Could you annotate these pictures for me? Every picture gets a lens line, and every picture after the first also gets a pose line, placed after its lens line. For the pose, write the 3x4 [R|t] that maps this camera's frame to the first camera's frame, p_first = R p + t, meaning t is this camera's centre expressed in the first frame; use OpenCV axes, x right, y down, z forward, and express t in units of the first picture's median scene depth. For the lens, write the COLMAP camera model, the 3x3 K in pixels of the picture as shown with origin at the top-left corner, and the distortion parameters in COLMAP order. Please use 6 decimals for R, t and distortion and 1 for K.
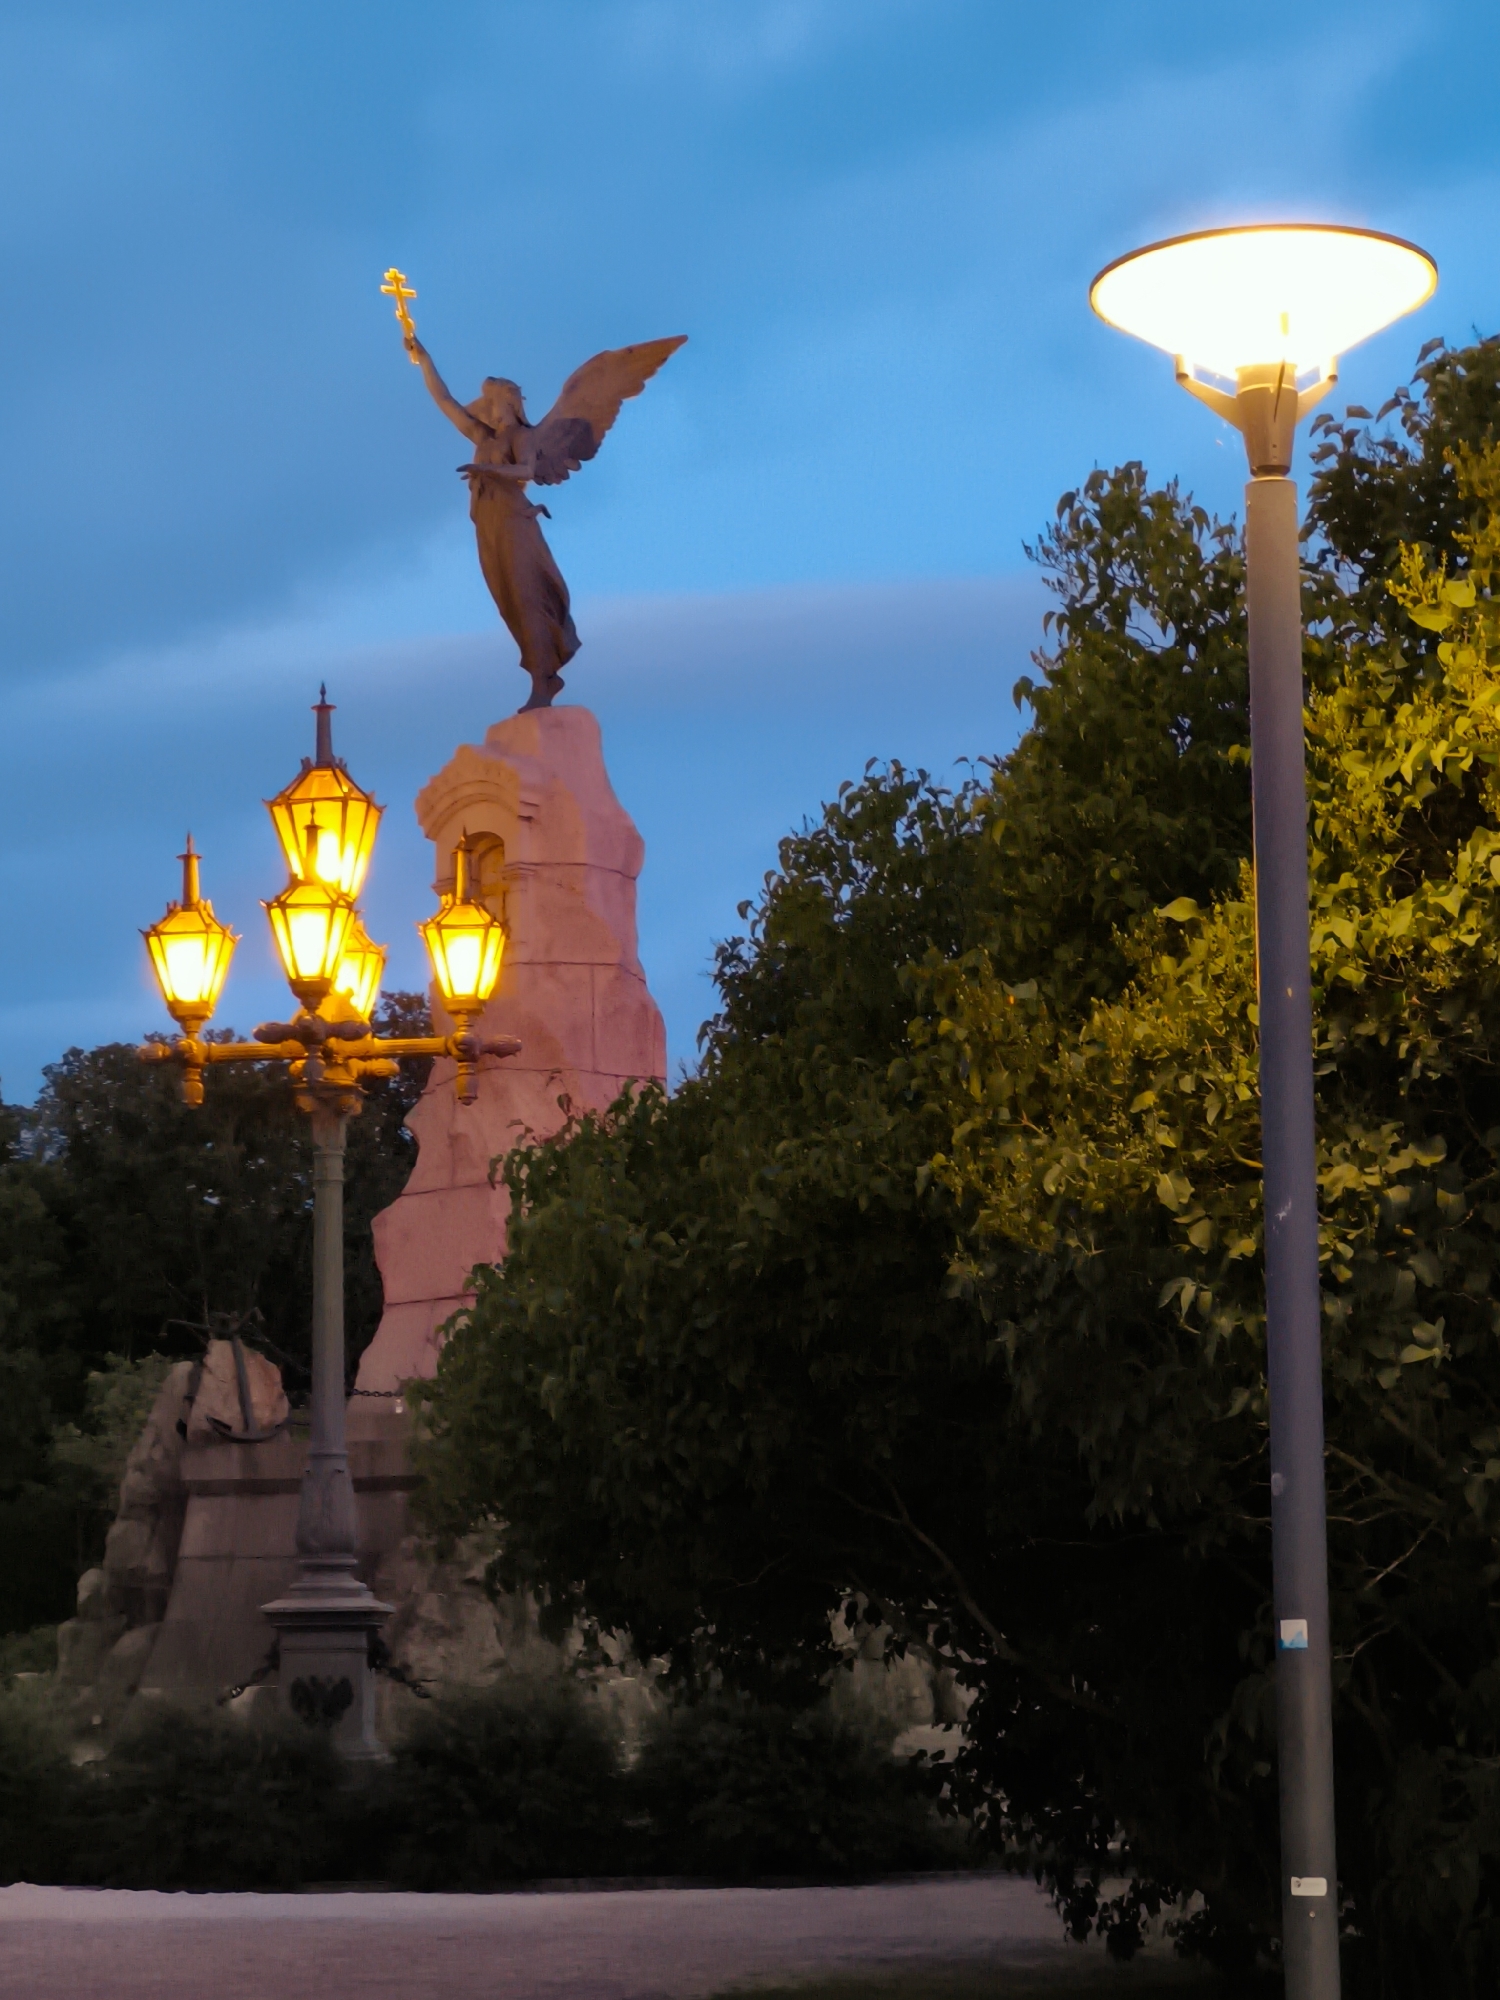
lens RADIAL K [[4213.1, 0, 750.1], [0, 4213.1, 1002.6], [0, 0, 1]] dist [0.015696, 0.000000]
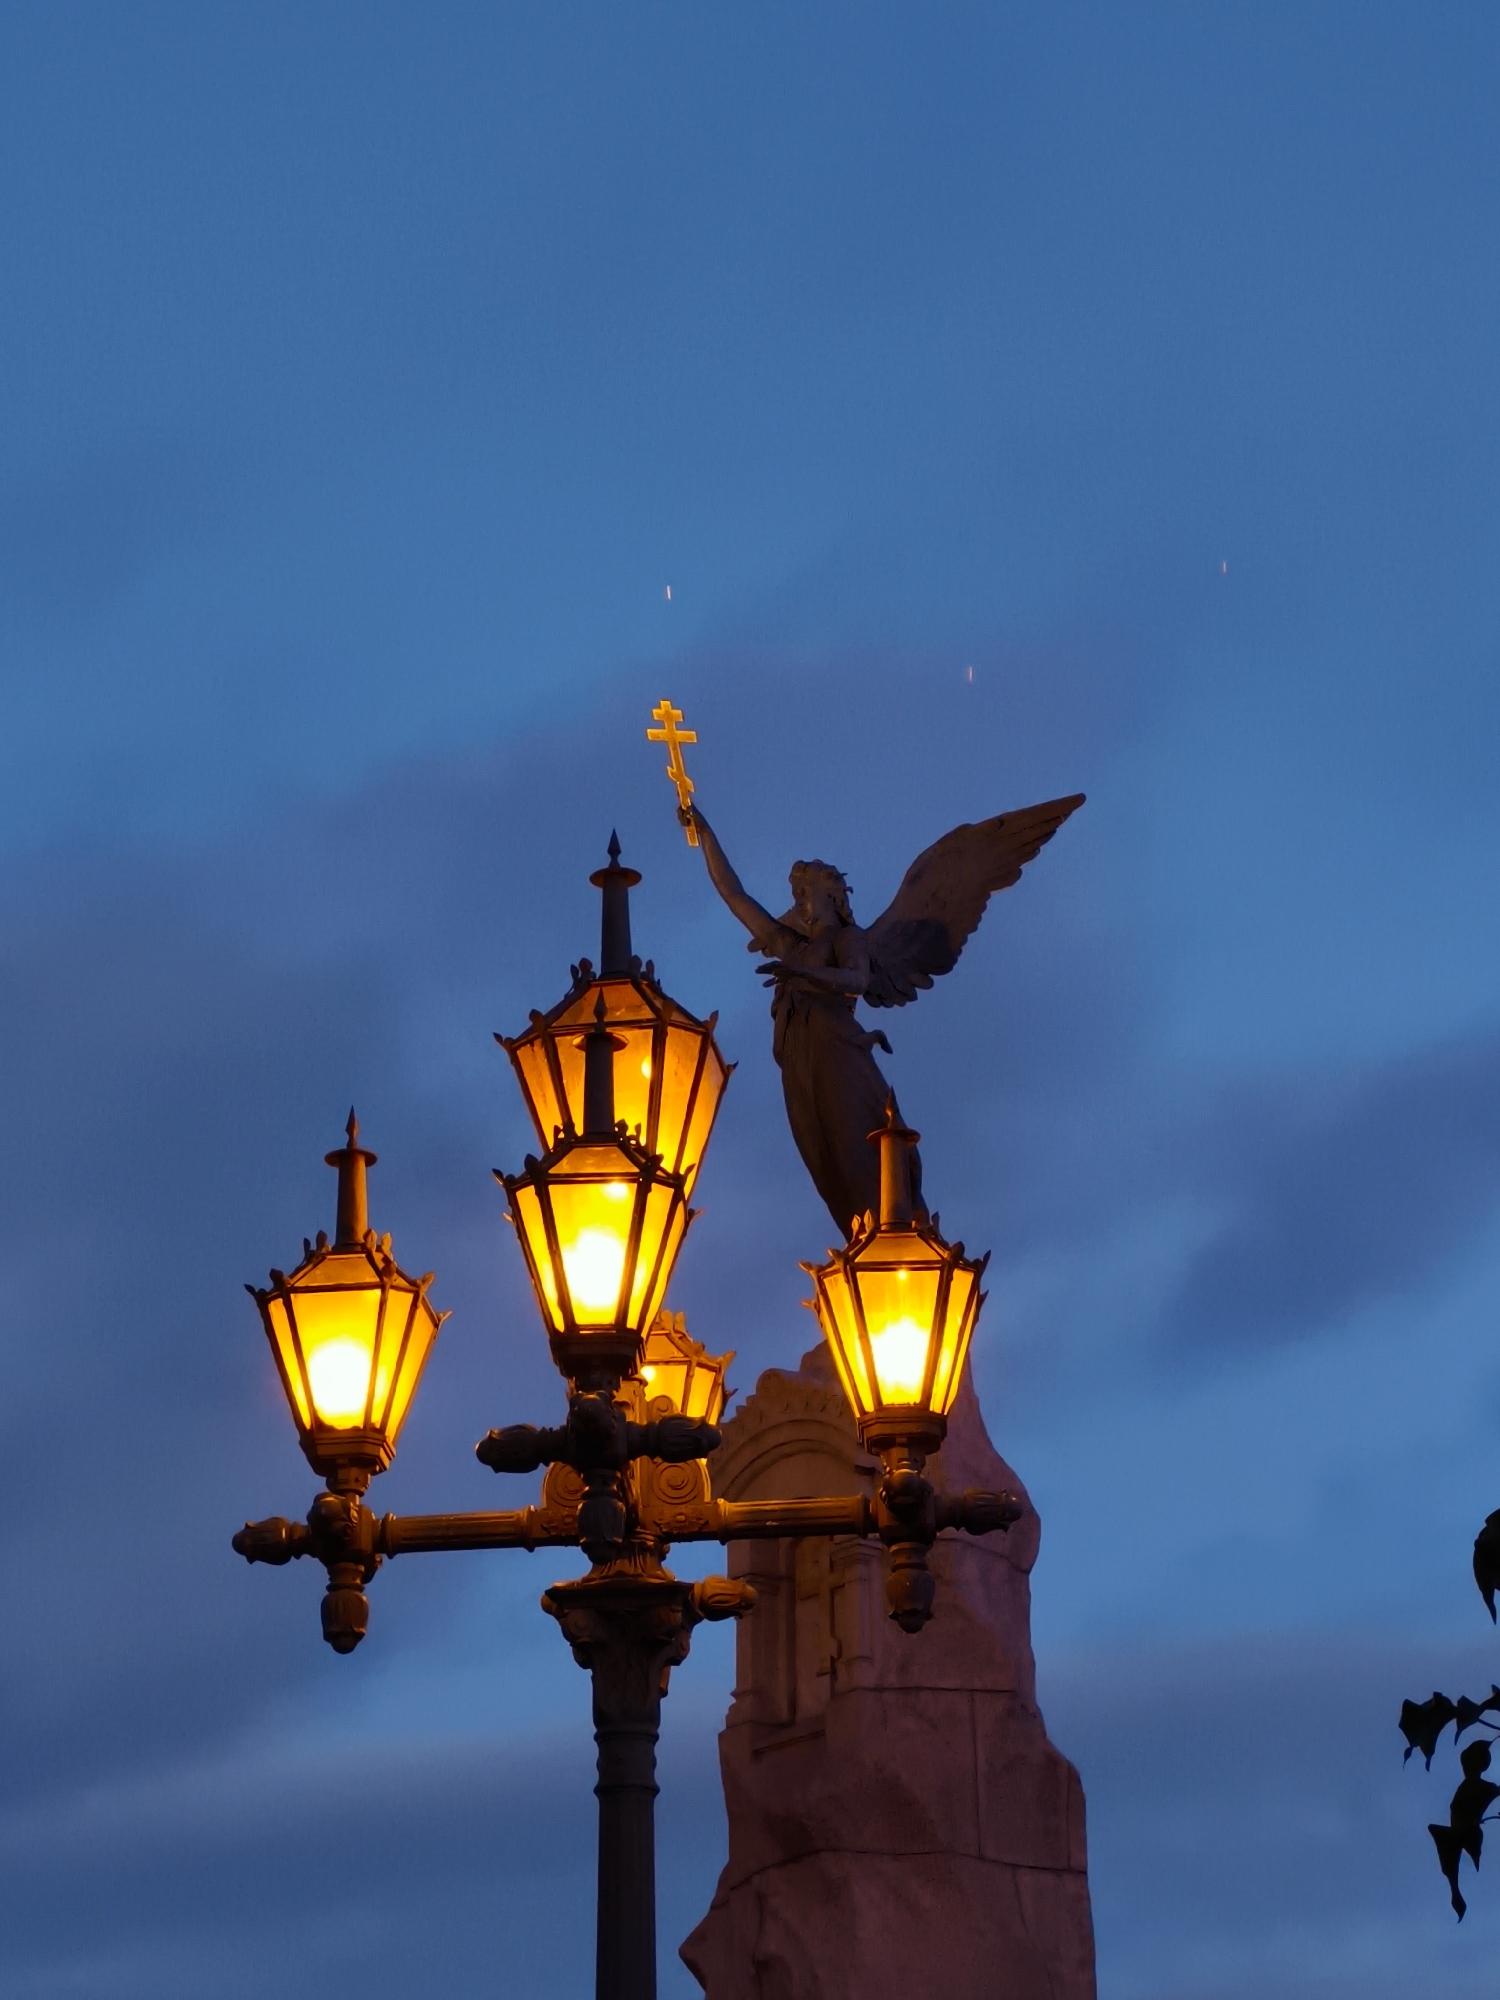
lens RADIAL K [[4213.1, 0, 747.9], [0, 4213.1, 997.7], [0, 0, 1]] dist [0.015696, 0.000000]
pose [[0.998982, -0.015913, -0.042215, -0.042220], [0.004856, 0.968218, -0.250059, 0.049279], [0.044852, 0.249600, 0.967310, 0.336340]]
